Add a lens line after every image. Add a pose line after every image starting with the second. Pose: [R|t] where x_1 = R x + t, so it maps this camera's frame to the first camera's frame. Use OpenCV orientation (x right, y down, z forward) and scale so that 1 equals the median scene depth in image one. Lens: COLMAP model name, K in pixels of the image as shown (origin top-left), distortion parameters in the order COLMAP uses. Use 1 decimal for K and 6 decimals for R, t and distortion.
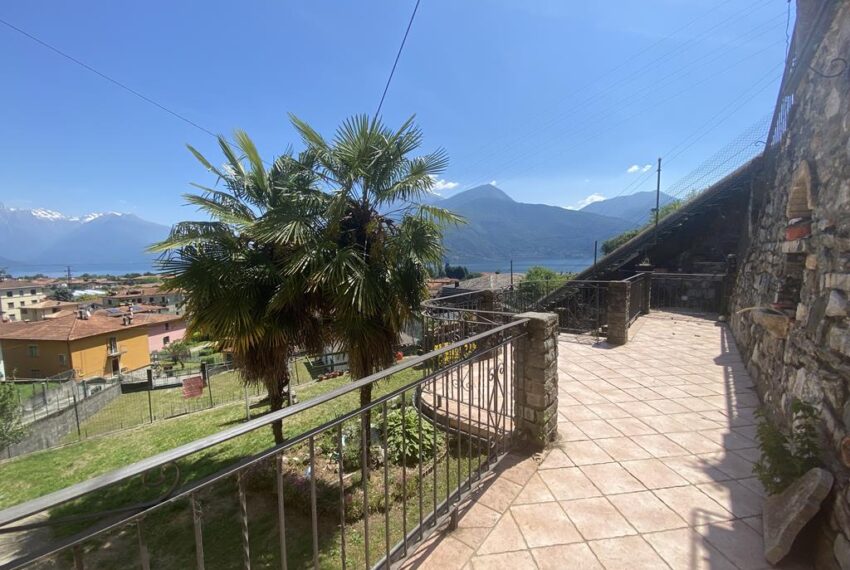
lens RADIAL K [[348.5, 0, 425.0], [0, 348.5, 285.0], [0, 0, 1]] dist [0.024501, 0.000001]
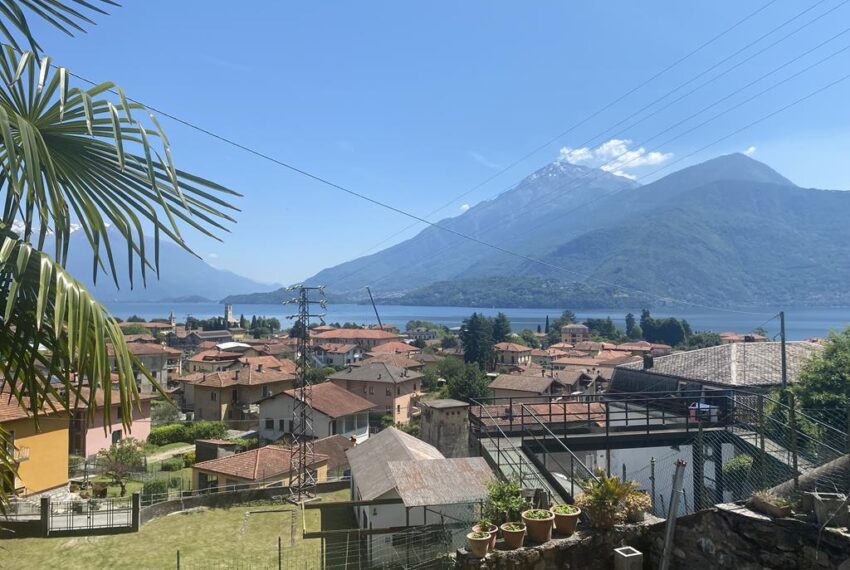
lens RADIAL K [[646.2, 0, 425.0], [0, 646.2, 285.0], [0, 0, 1]] dist [-0.002433, -0.001560]
pose [[0.962260, 0.010319, -0.271938, 0.035655], [-0.036647, 0.995092, -0.091916, -0.012121], [0.269655, 0.098413, 0.957915, 0.114093]]
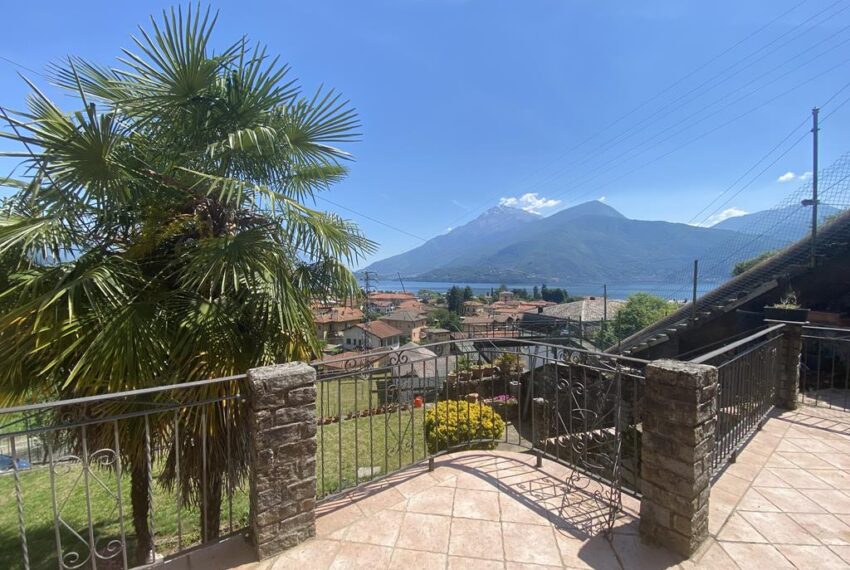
lens RADIAL K [[346.3, 0, 425.0], [0, 346.3, 285.0], [0, 0, 1]] dist [-0.011189, -0.000195]
pose [[0.960017, 0.025095, -0.278815, 0.046892], [-0.040747, 0.997893, -0.050484, -0.007660], [0.276961, 0.059826, 0.959017, 0.068533]]
